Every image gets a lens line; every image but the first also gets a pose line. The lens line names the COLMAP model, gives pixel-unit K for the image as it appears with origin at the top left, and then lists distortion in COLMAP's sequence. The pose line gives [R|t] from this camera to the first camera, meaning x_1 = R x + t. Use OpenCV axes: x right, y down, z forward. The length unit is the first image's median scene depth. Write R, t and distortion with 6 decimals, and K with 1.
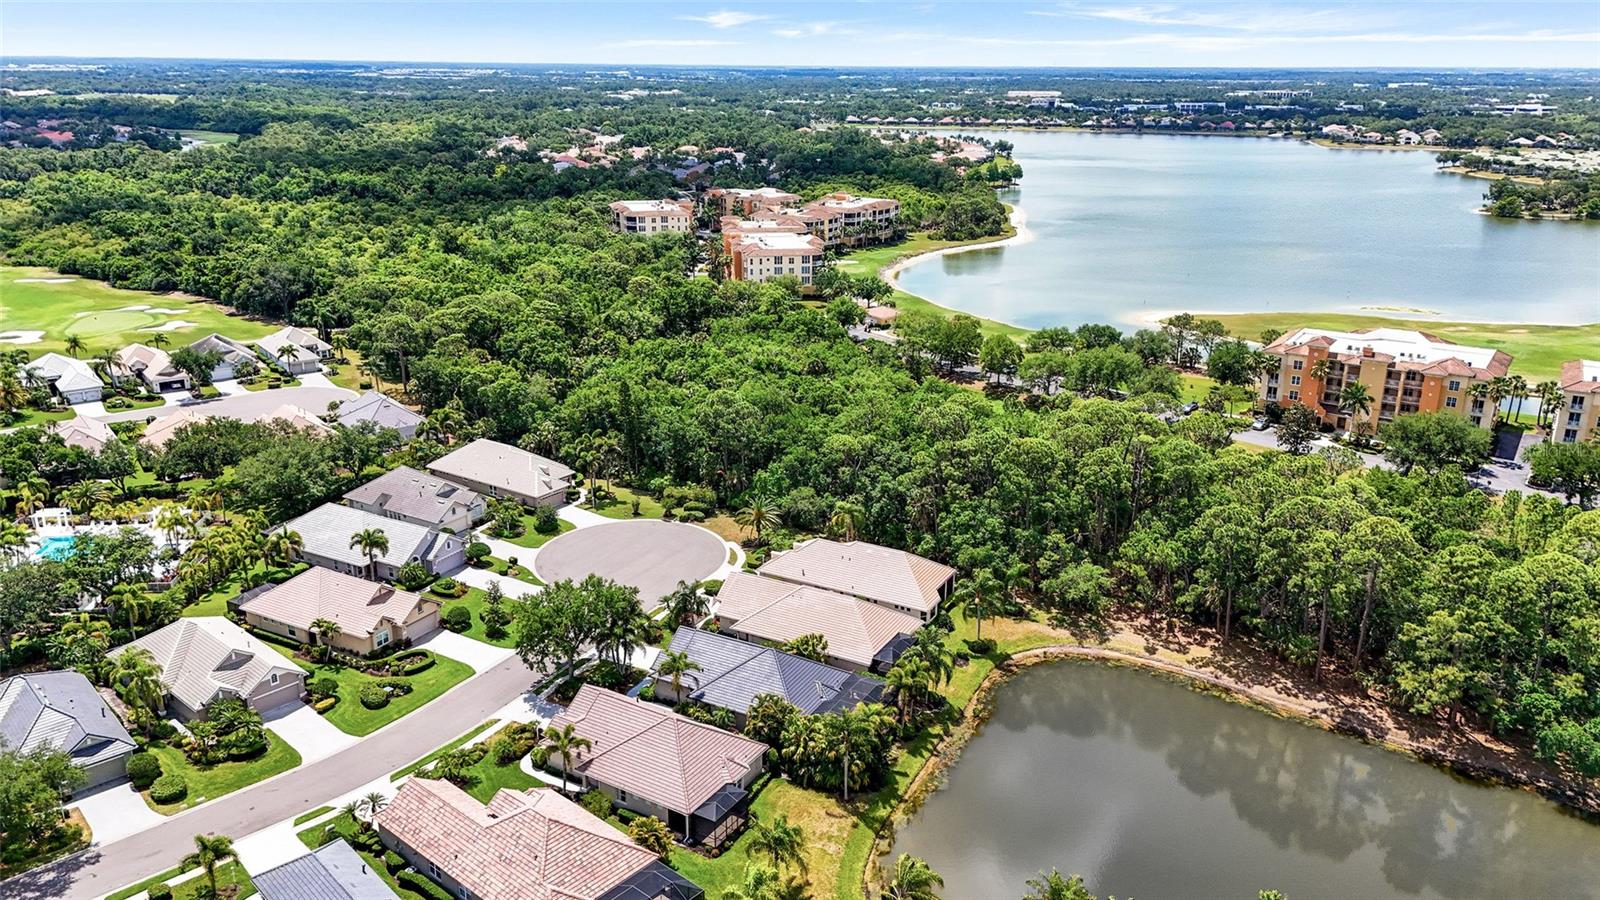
lens RADIAL K [[1162.9, 0, 799.9], [0, 1162.9, 437.2], [0, 0, 1]] dist [0.057100, -0.049275]
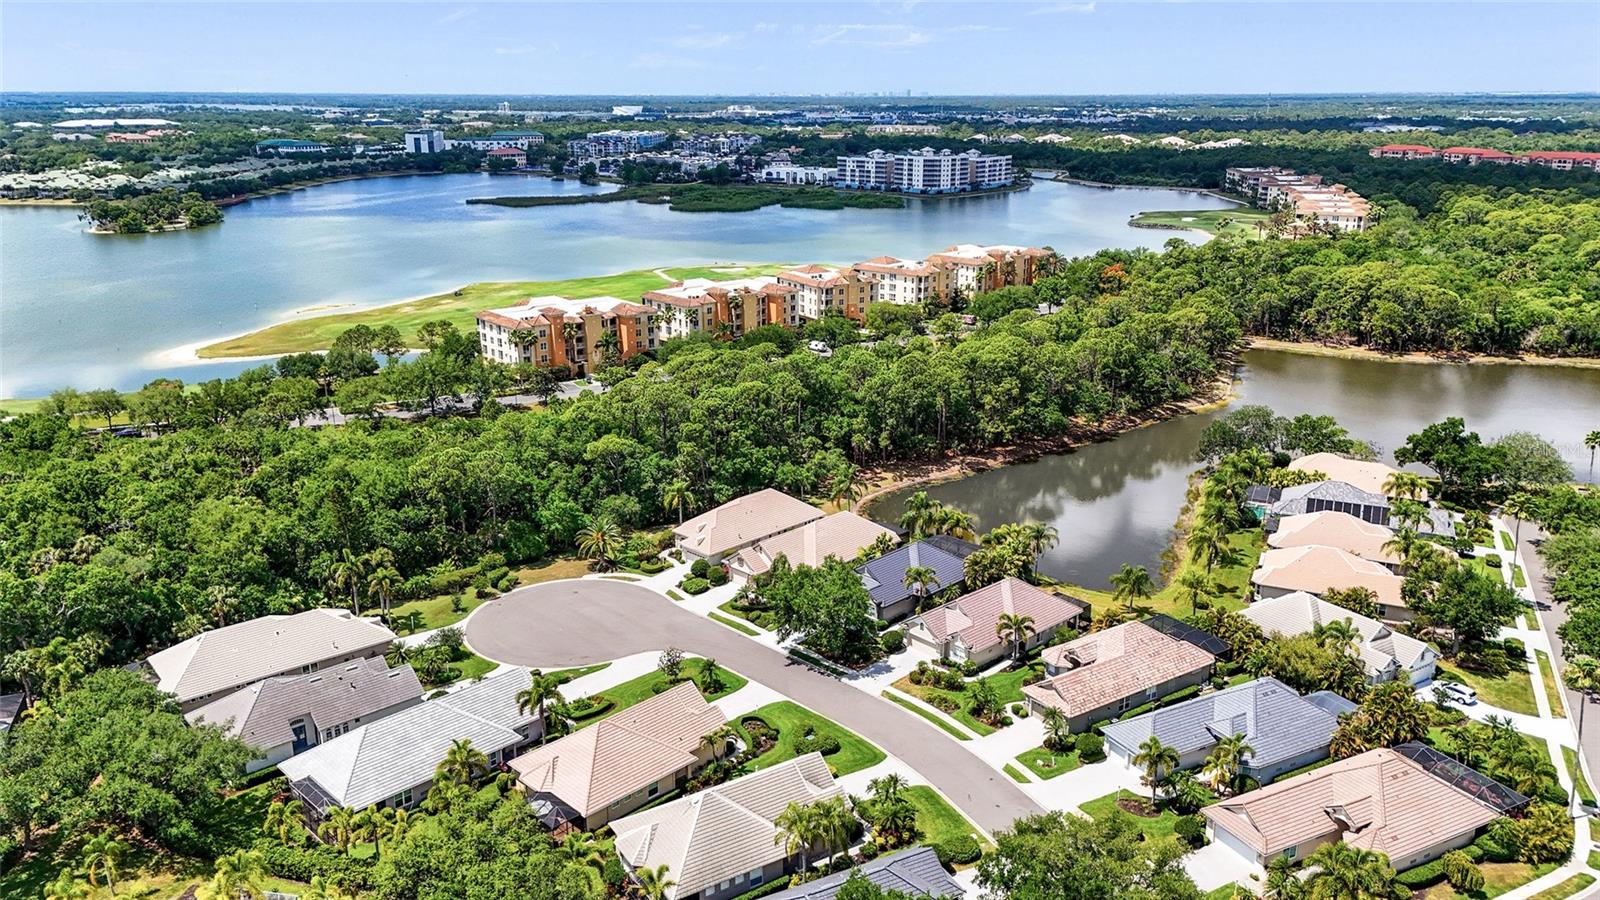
lens RADIAL K [[1162.9, 0, 809.8], [0, 1162.9, 453.2], [0, 0, 1]] dist [0.057100, -0.049275]
pose [[0.273815, -0.288773, 0.917407, -0.346947], [0.293583, 0.933431, 0.206192, -0.060355], [-0.915879, 0.212877, 0.340366, 0.185855]]
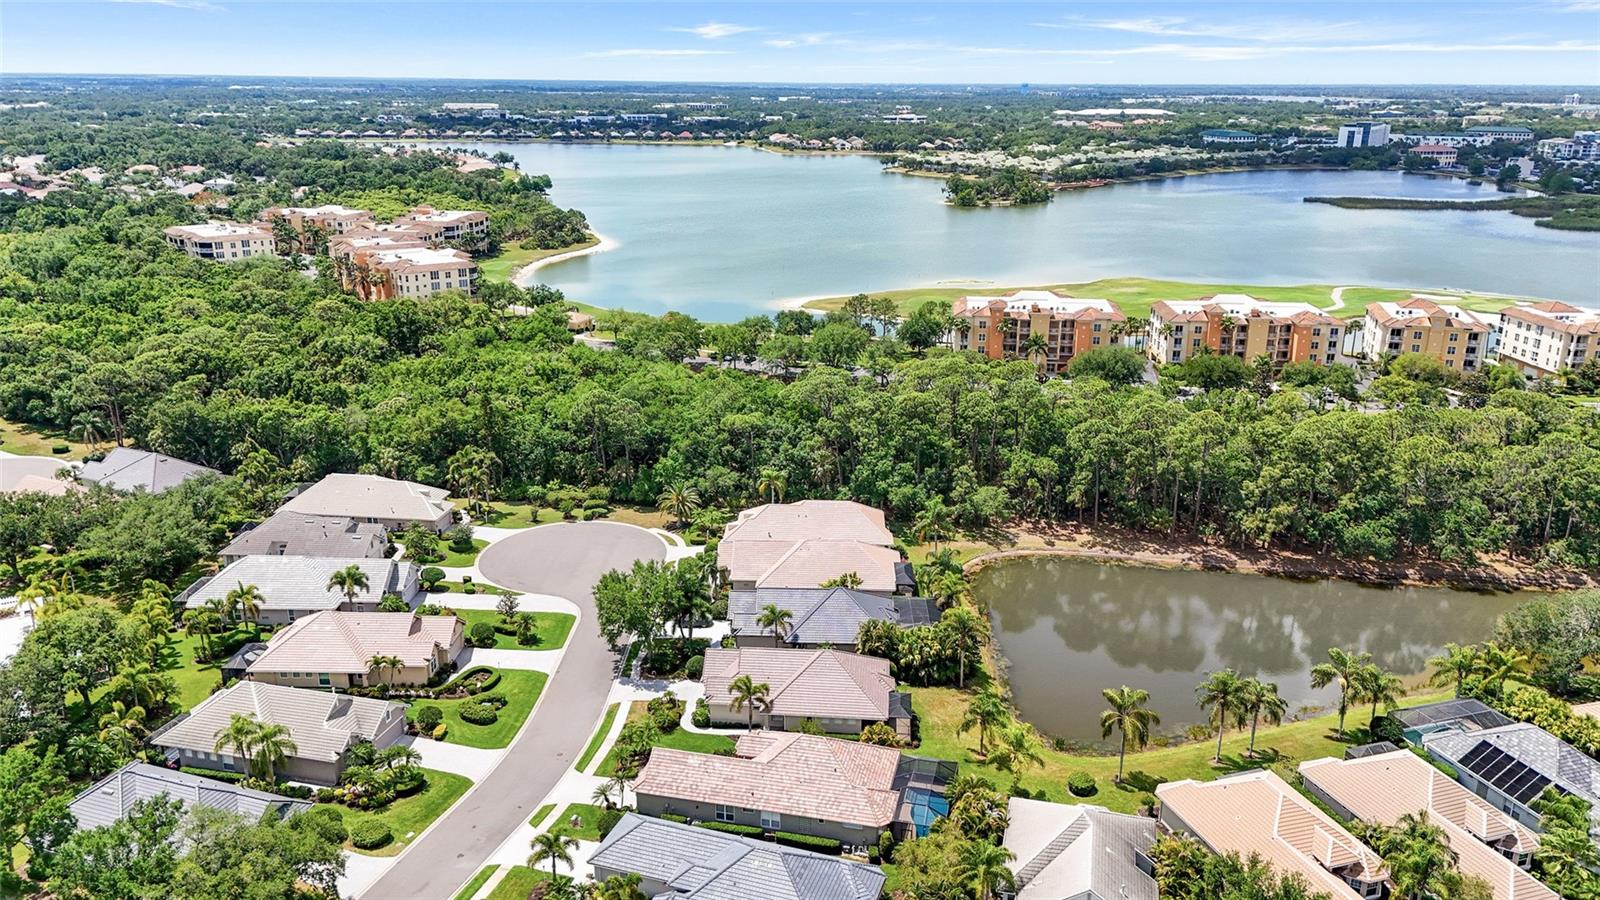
lens RADIAL K [[1162.9, 0, 803.3], [0, 1162.9, 460.3], [0, 0, 1]] dist [0.057100, -0.049275]
pose [[0.889005, -0.140982, 0.435653, -0.153286], [0.137361, 0.989714, 0.039981, 0.002263], [-0.436808, 0.024298, 0.899226, -0.003341]]
